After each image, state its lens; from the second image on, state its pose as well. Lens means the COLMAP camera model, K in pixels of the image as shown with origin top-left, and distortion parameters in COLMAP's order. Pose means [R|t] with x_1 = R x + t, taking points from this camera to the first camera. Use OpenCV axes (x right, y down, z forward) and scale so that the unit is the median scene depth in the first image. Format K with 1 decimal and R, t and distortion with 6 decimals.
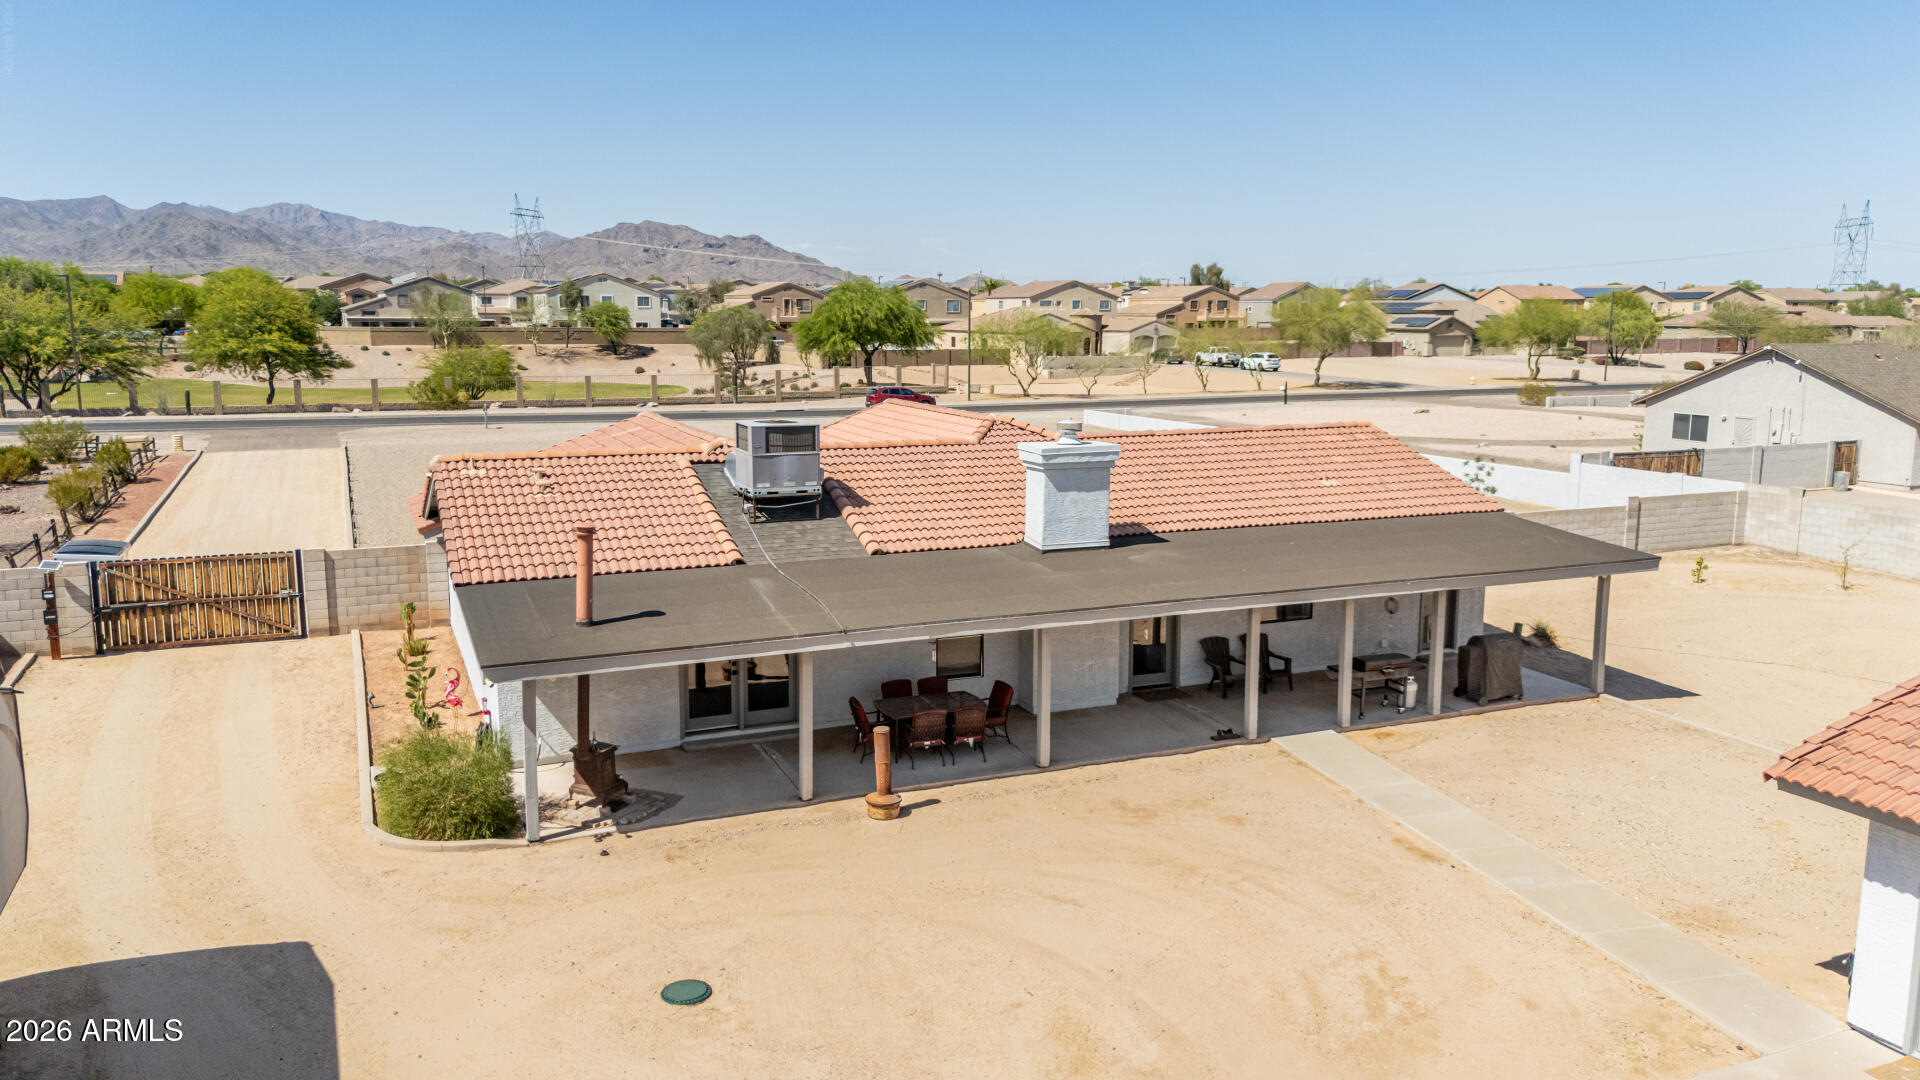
lens RADIAL K [[1414.1, 0, 964.2], [0, 1414.1, 537.2], [0, 0, 1]] dist [0.064337, -0.066004]
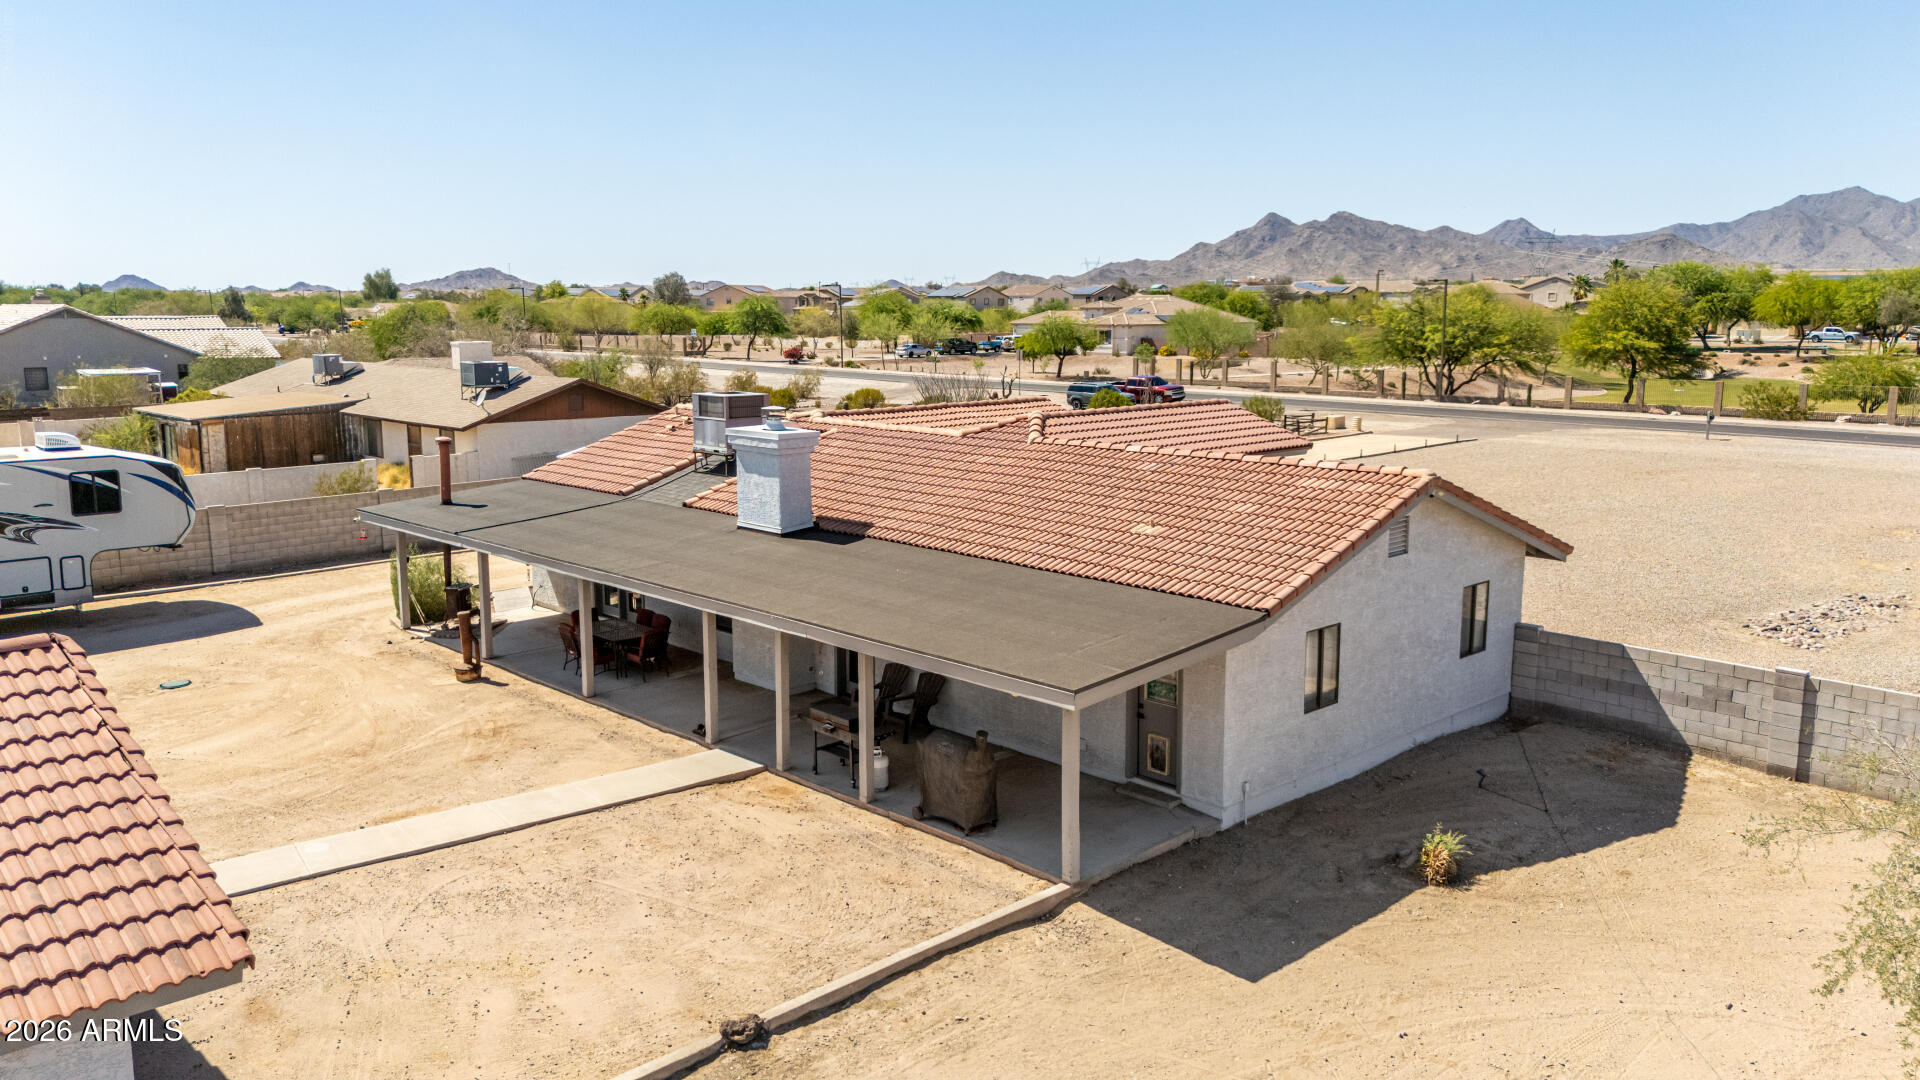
lens RADIAL K [[1414.1, 0, 951.4], [0, 1414.1, 553.8], [0, 0, 1]] dist [0.064337, -0.066004]
pose [[0.352980, 0.157662, -0.922252, 1.034420], [-0.149337, 0.982557, 0.110814, -0.104740], [0.923636, 0.098611, 0.370367, 0.722500]]
